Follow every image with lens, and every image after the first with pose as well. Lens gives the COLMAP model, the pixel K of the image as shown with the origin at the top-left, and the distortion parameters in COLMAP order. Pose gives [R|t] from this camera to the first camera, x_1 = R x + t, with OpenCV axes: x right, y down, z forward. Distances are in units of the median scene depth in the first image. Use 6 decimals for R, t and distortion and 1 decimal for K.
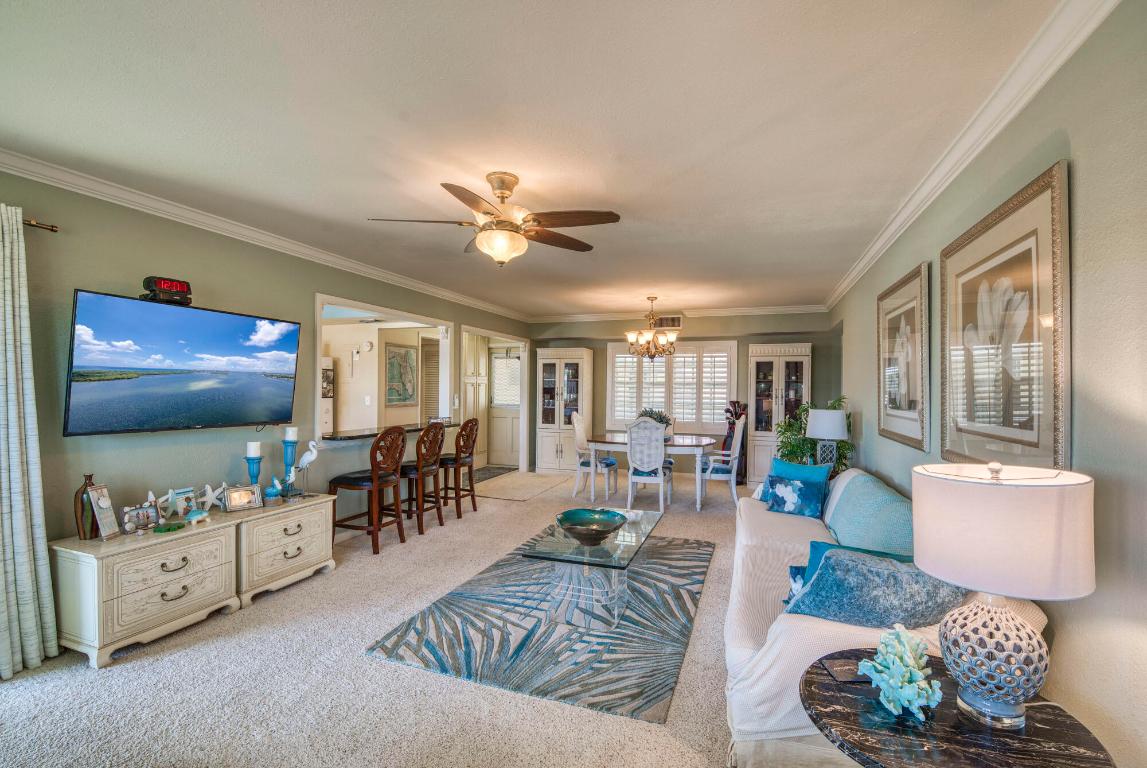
lens RADIAL K [[494.9, 0, 587.2], [0, 494.9, 384.8], [0, 0, 1]] dist [-0.016896, -0.000297]
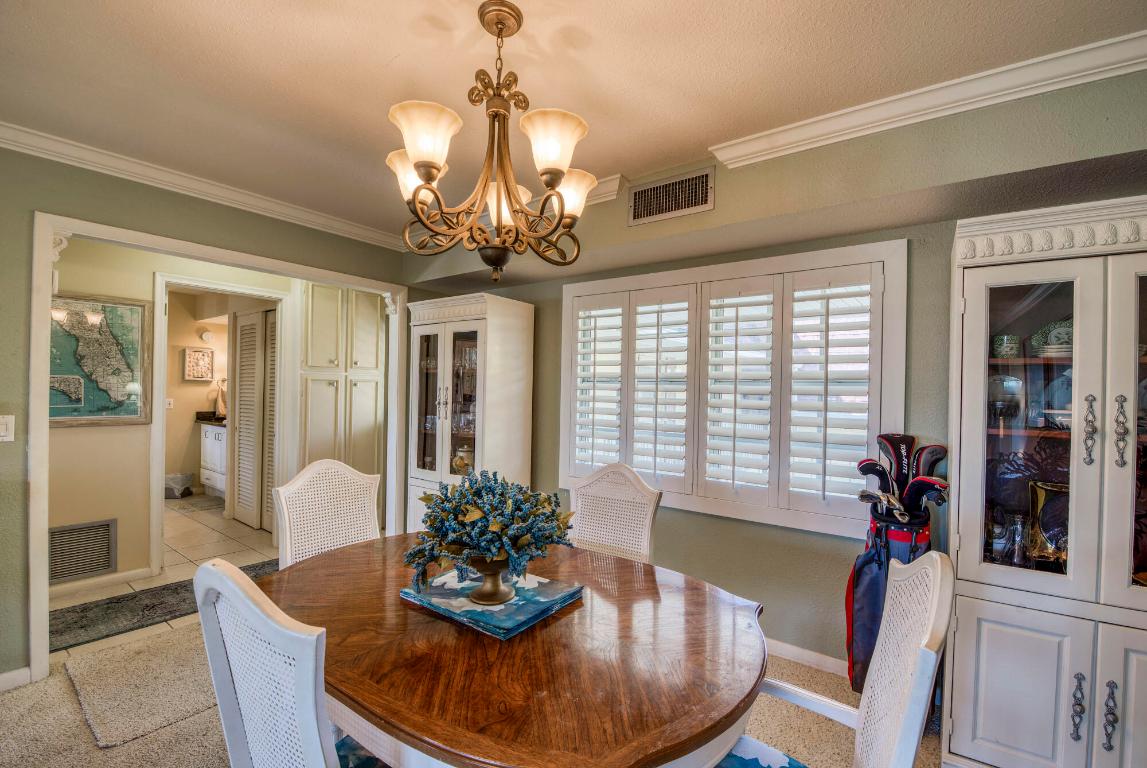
lens RADIAL K [[510.0, 0, 591.9], [0, 510.0, 383.8], [0, 0, 1]] dist [0.007887, -0.000016]
pose [[0.957450, 0.001371, -0.288596, 0.419706], [-0.002487, 0.999991, -0.003498, 0.004940], [0.288588, 0.004067, 0.957445, 1.290862]]
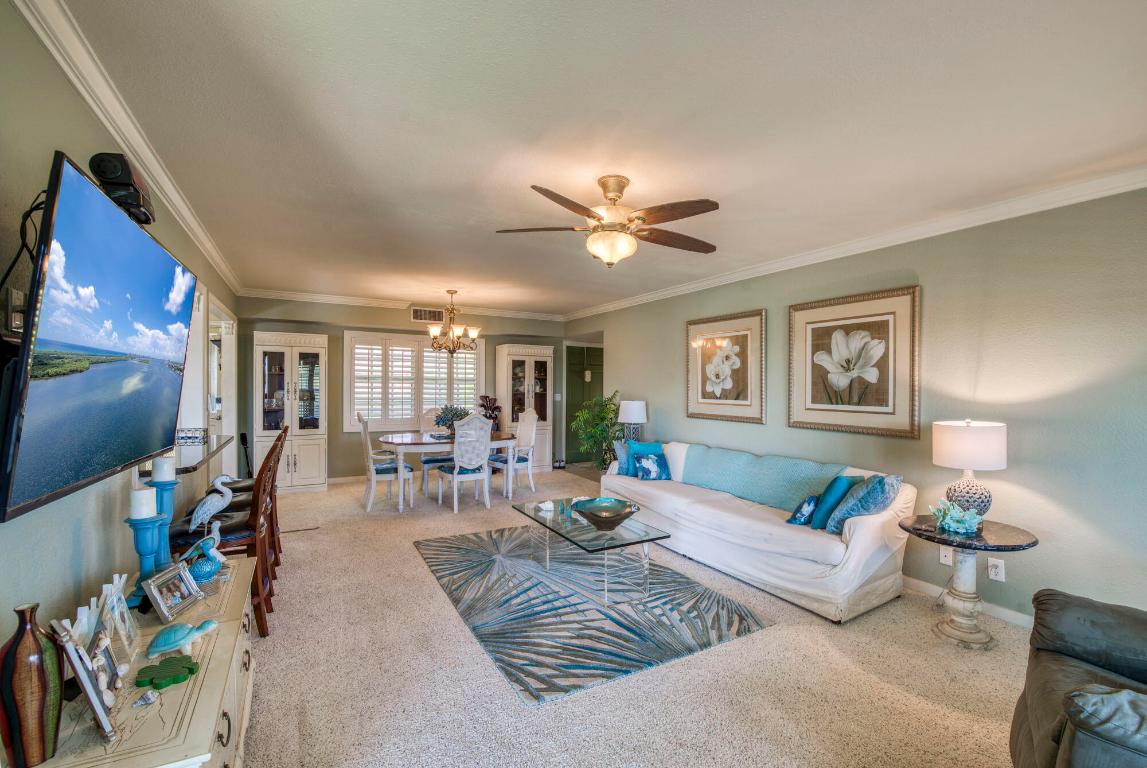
lens RADIAL K [[494.9, 0, 587.2], [0, 494.9, 384.8], [0, 0, 1]] dist [-0.016896, -0.000297]
pose [[0.659617, -0.003266, 0.751595, -0.699842], [-0.006961, 0.999921, 0.010455, -0.006590], [-0.751570, -0.012128, 0.659542, 0.262688]]
